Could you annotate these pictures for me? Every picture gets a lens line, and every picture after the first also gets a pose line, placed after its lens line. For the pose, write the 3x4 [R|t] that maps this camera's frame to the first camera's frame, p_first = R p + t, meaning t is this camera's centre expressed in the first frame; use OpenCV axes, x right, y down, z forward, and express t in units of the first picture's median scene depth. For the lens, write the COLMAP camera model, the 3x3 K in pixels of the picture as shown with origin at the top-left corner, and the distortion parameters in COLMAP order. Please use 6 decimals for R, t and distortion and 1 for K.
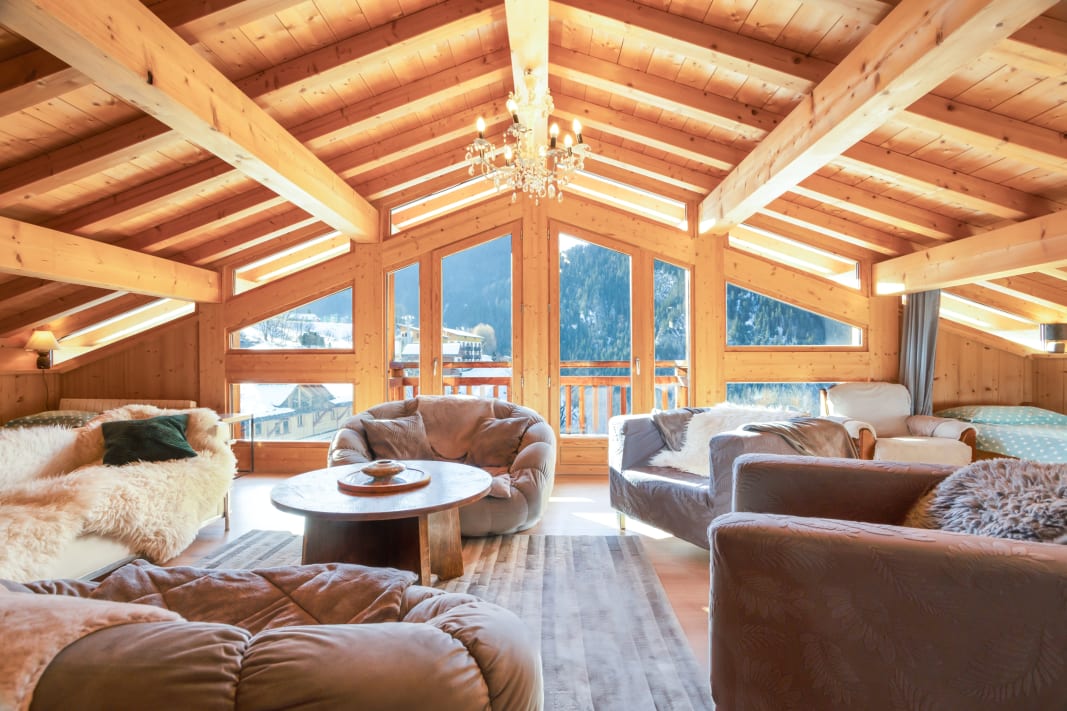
lens RADIAL K [[519.4, 0, 531.5], [0, 519.4, 349.0], [0, 0, 1]] dist [-0.002378, -0.000215]
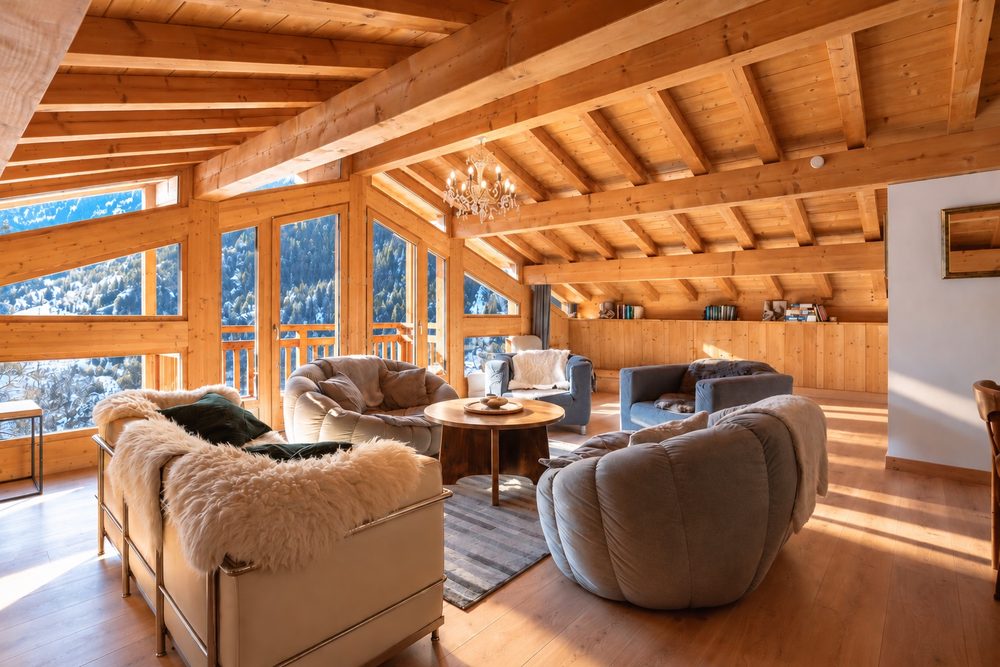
lens RADIAL K [[486.7, 0, 498.1], [0, 486.7, 327.4], [0, 0, 1]] dist [-0.002378, -0.000215]
pose [[0.632403, -0.017995, 0.774430, -0.643473], [-0.017947, 0.999121, 0.037871, -0.020618], [-0.774431, -0.037849, 0.631525, 0.049560]]
